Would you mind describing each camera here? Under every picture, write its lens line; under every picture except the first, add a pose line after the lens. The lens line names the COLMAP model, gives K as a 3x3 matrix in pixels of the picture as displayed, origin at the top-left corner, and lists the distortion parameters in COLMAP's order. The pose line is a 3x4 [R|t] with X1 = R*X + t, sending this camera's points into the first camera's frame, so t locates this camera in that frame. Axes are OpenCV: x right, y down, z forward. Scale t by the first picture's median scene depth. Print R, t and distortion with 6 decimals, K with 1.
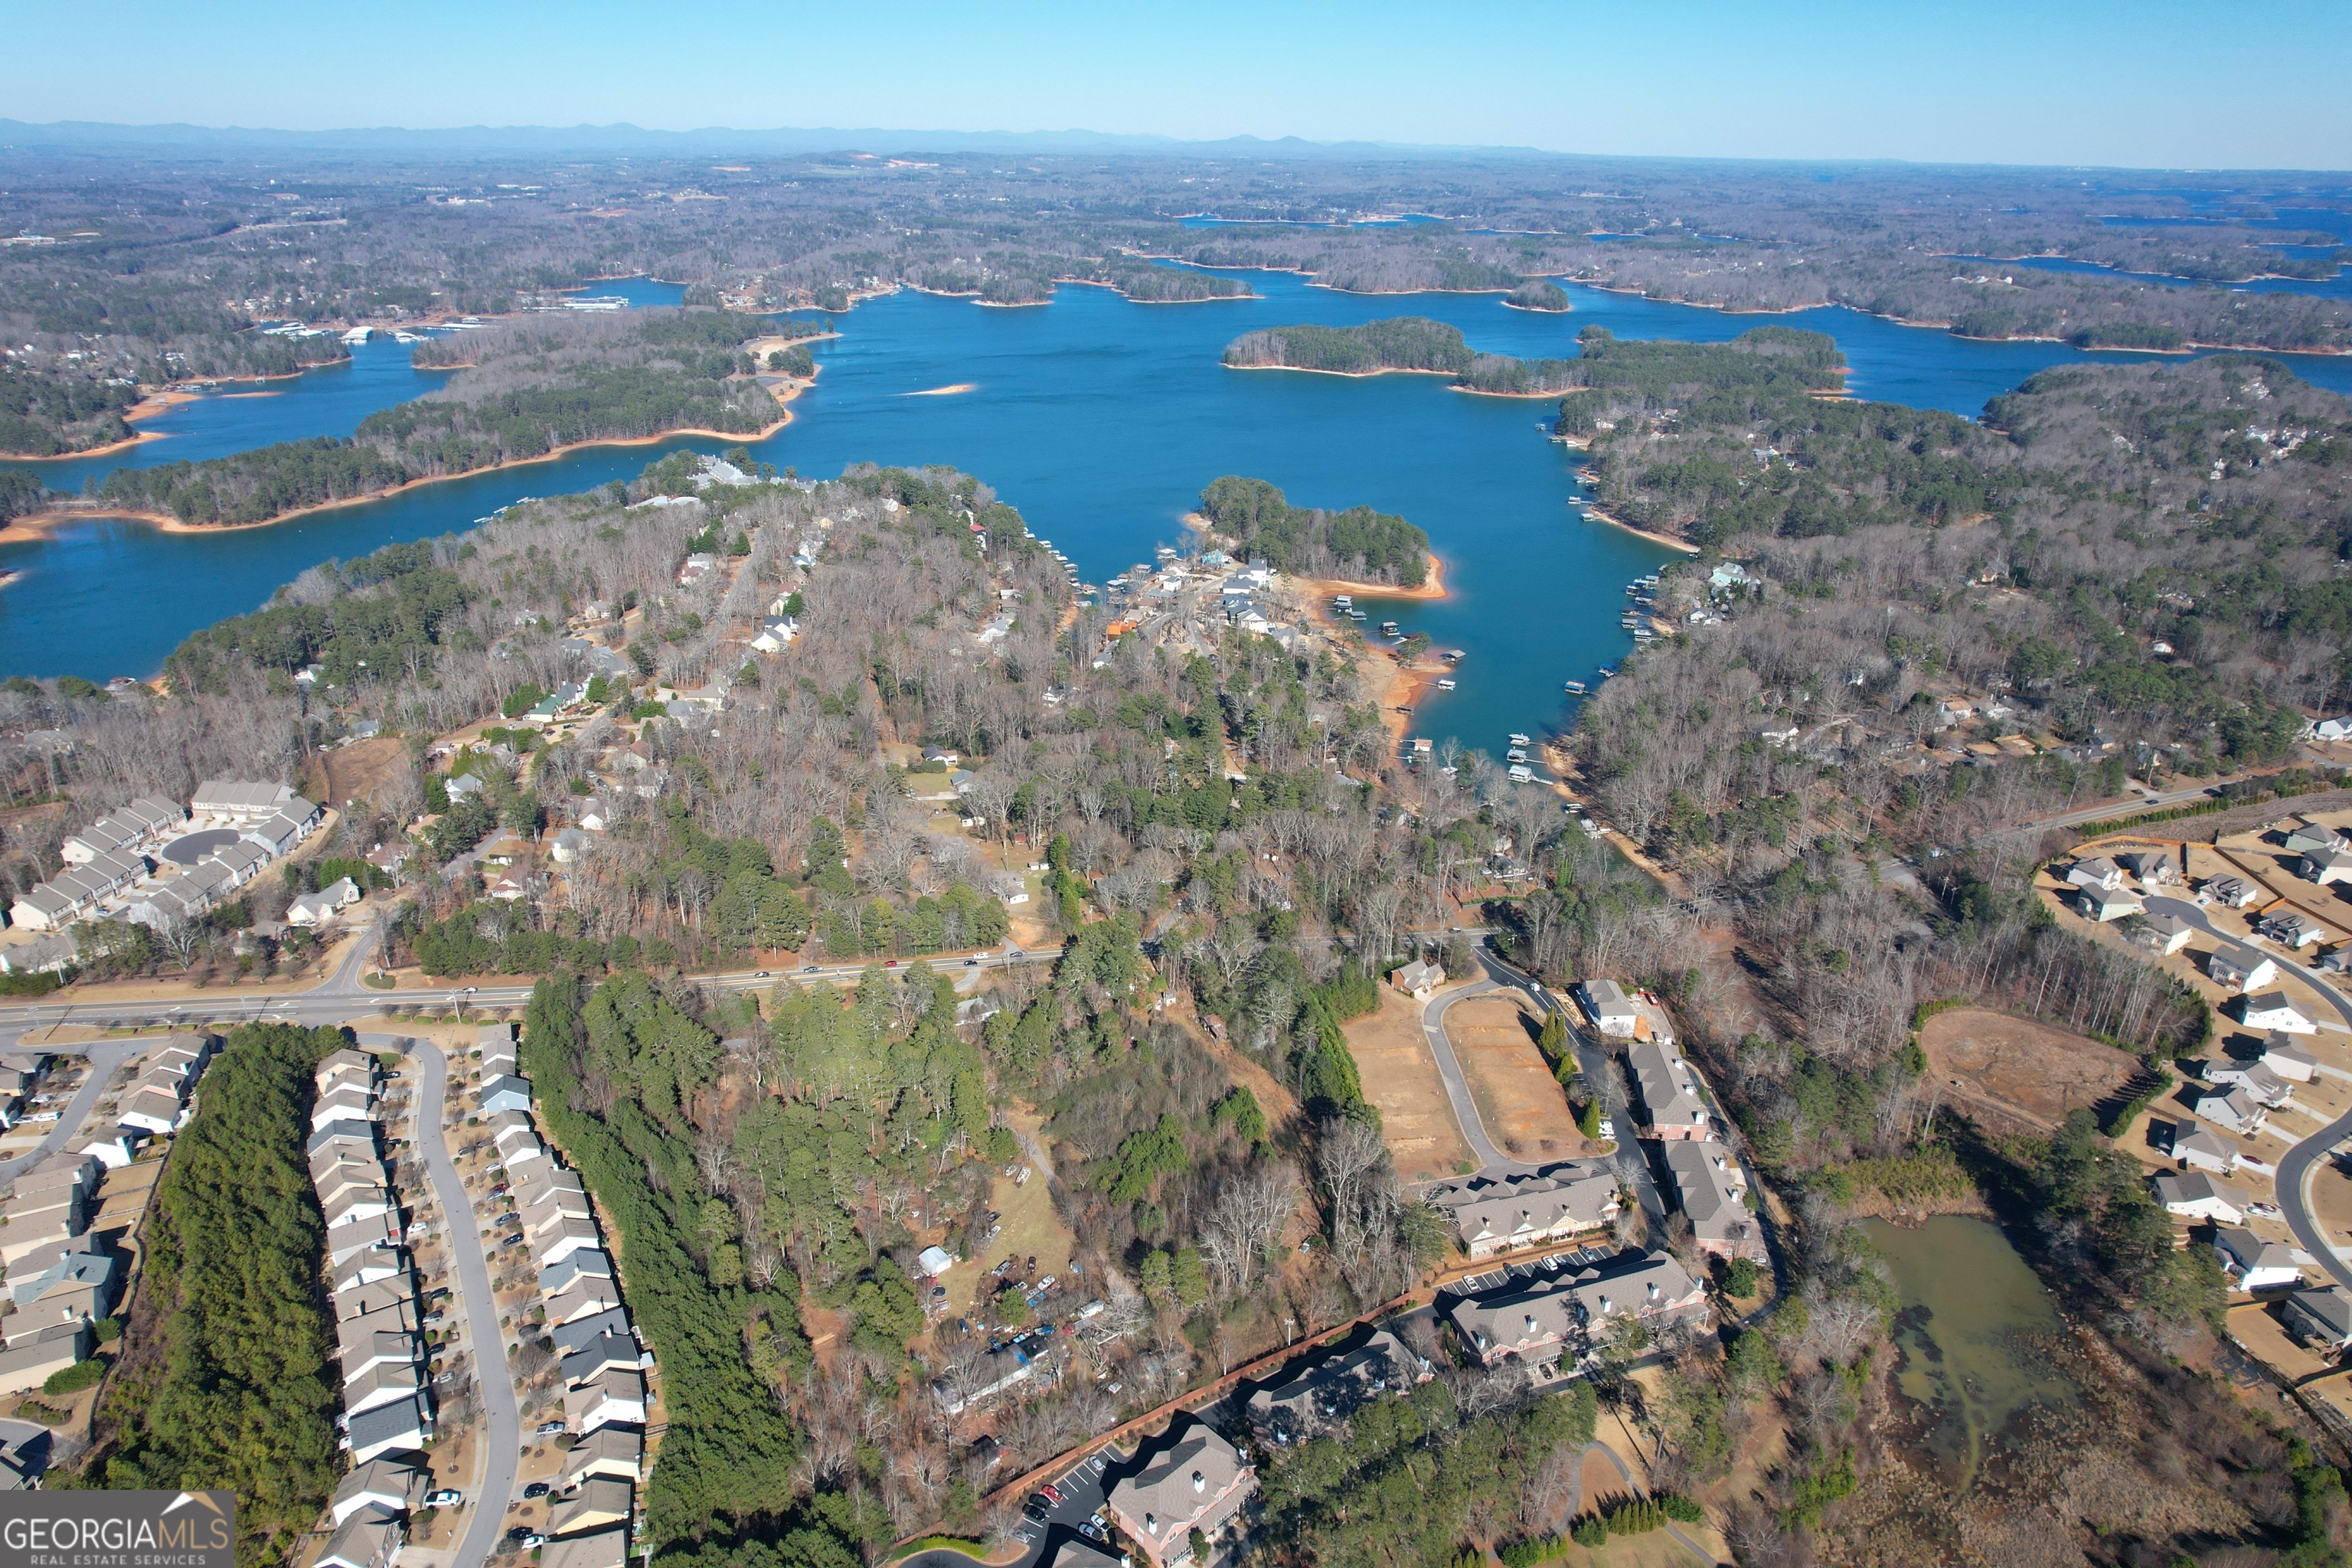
lens RADIAL K [[1506.5, 0, 1176.0], [0, 1506.5, 784.0], [0, 0, 1]] dist [-0.071872, 0.056089]
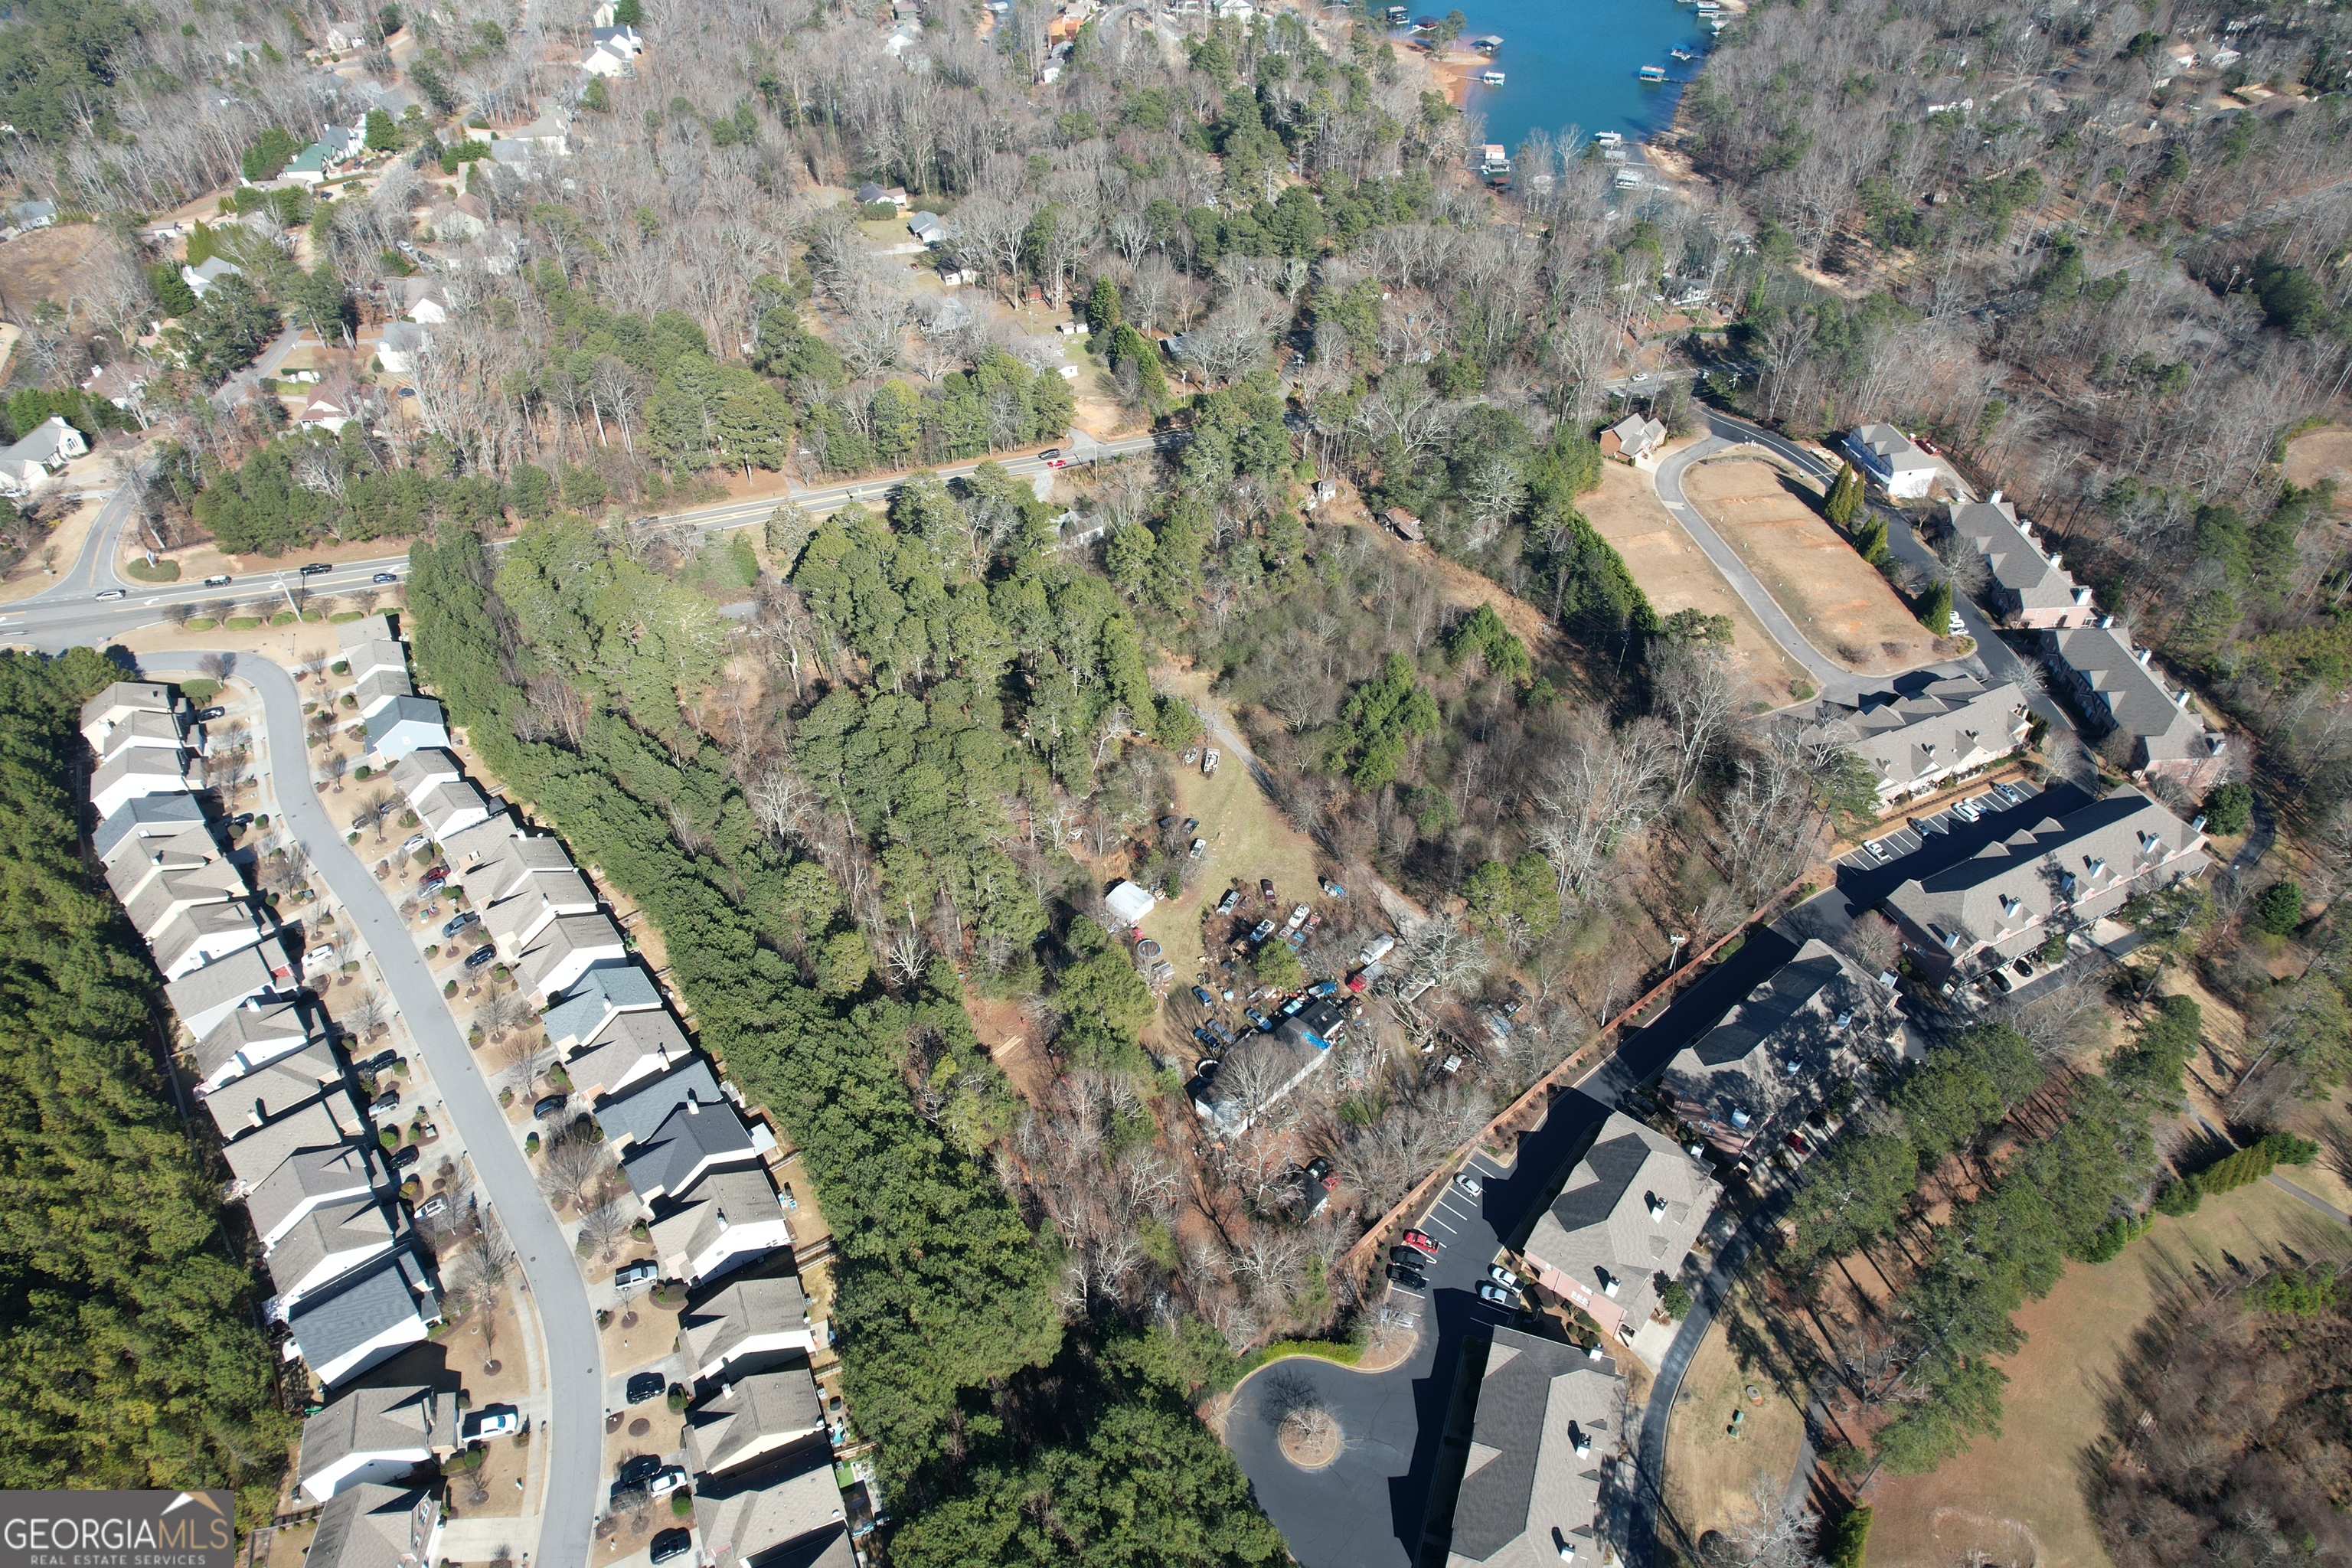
lens RADIAL K [[1509.4, 0, 1176.0], [0, 1509.4, 784.0], [0, 0, 1]] dist [-0.084853, 0.082183]
pose [[0.991443, -0.098829, 0.085288, -0.149359], [0.066964, 0.945860, 0.317593, 0.043522], [-0.112058, -0.309164, 0.944384, 0.293097]]
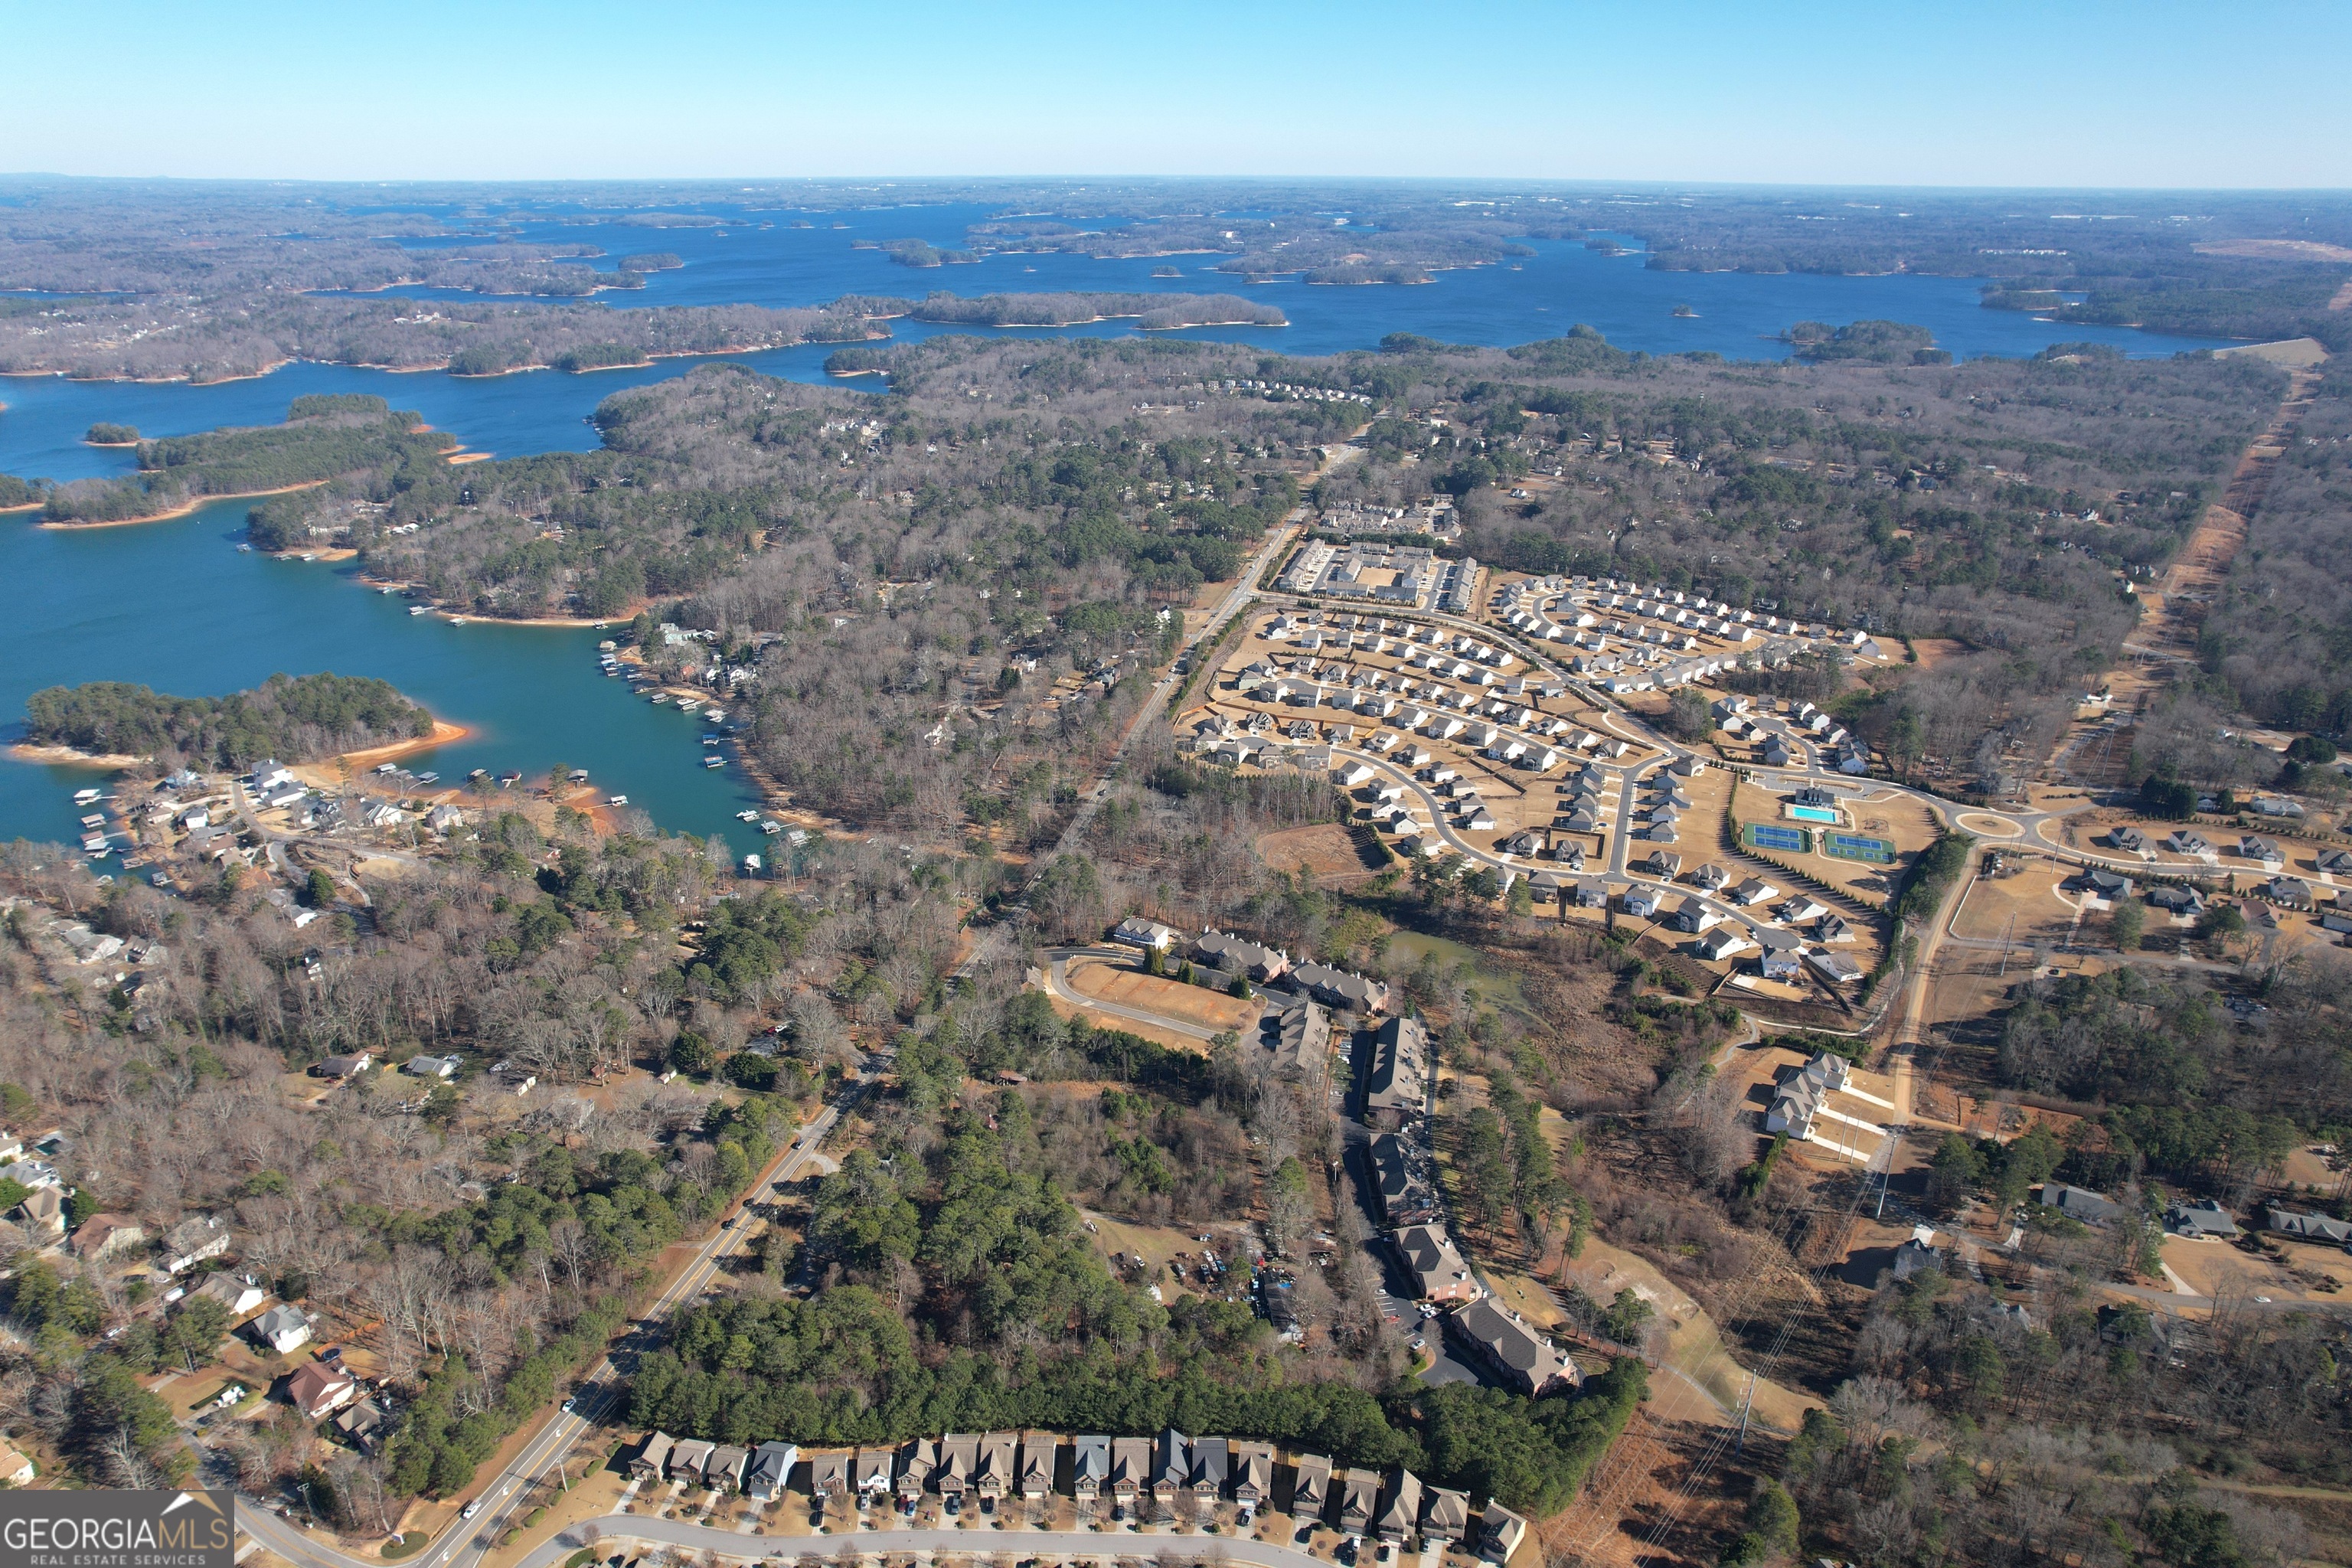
lens RADIAL K [[1506.5, 0, 1176.0], [0, 1506.5, 784.0], [0, 0, 1]] dist [-0.071872, 0.056089]
pose [[0.505195, -0.341783, 0.792441, -0.758395], [0.346584, 0.921283, 0.176400, -0.215060], [-0.790353, 0.185531, 0.583884, 0.147456]]
